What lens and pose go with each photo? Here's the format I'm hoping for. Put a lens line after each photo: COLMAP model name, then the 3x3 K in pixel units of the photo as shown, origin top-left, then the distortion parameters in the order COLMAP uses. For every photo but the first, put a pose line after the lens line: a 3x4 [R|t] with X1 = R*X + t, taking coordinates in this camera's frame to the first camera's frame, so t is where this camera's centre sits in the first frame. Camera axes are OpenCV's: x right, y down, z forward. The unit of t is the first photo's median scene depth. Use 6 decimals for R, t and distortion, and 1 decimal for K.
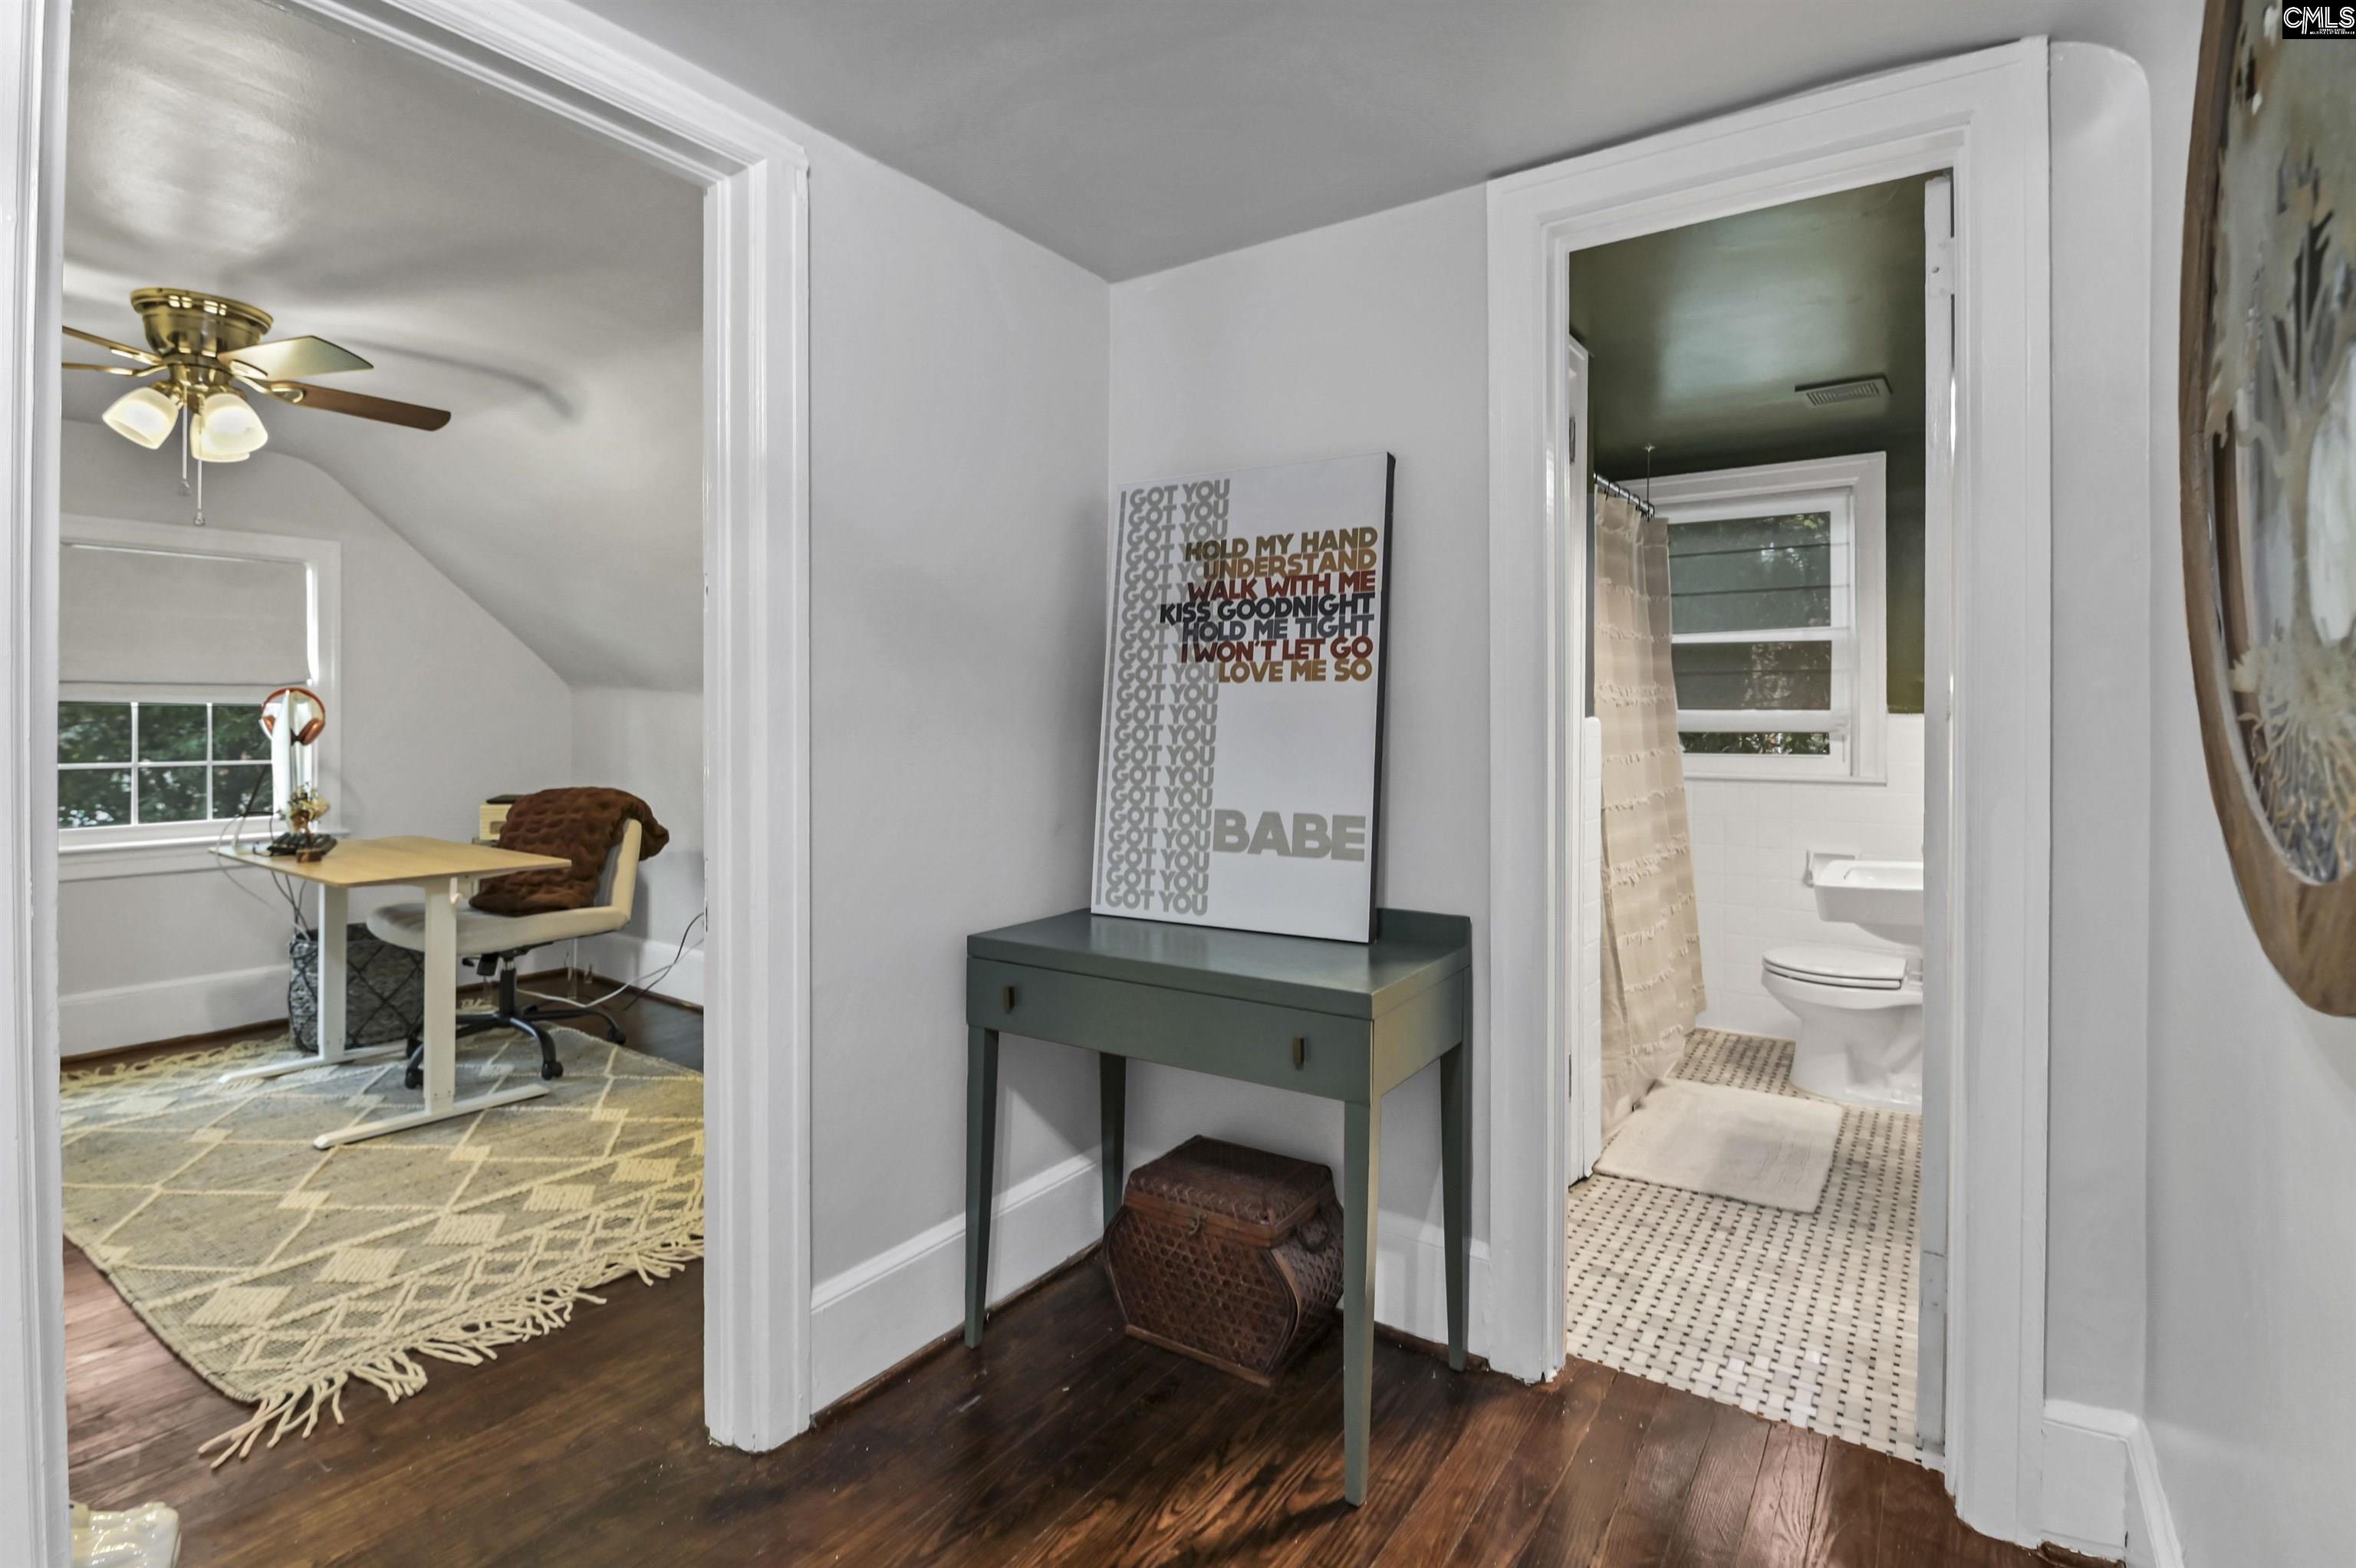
lens RADIAL K [[1135.2, 0, 1166.8], [0, 1135.2, 718.8], [0, 0, 1]] dist [-0.003842, -0.001215]
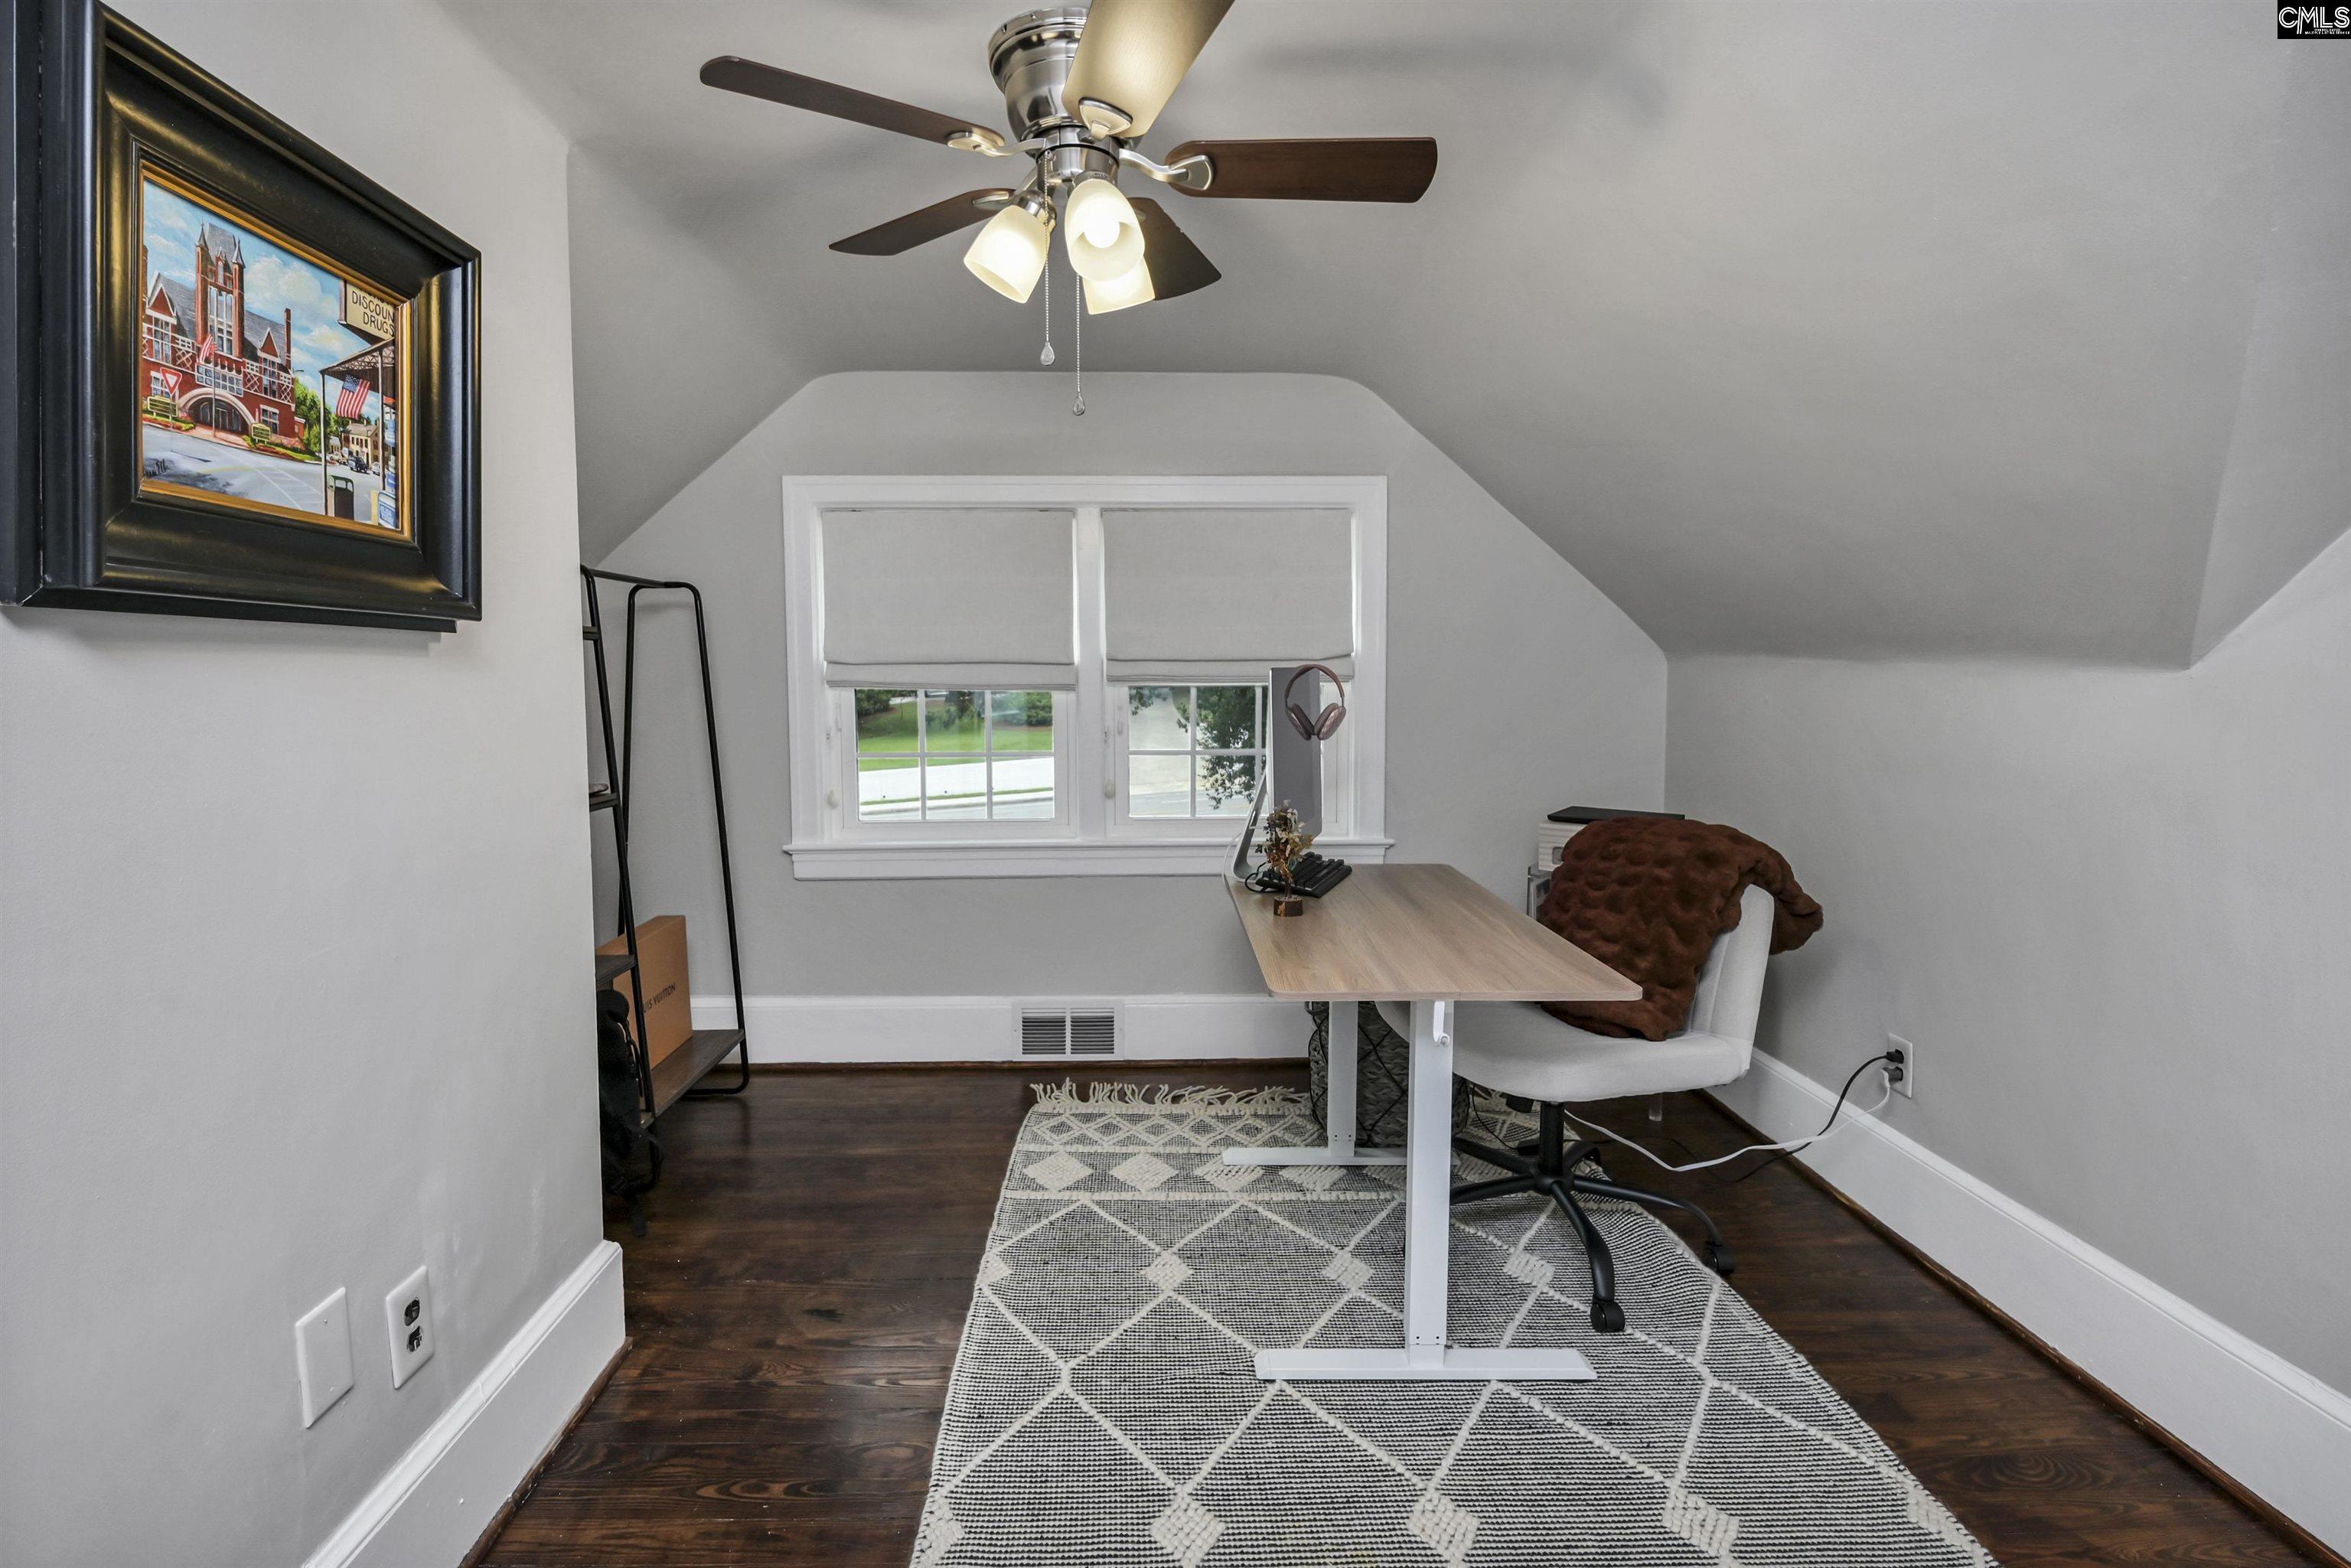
lens RADIAL K [[1132.8, 0, 1164.3], [0, 1132.8, 718.9], [0, 0, 1]] dist [-0.003842, -0.001215]
pose [[0.607482, 0.029332, -0.793791, -0.210391], [-0.002308, 0.999379, 0.035163, -0.014812], [0.794330, -0.019529, 0.607173, 0.433806]]
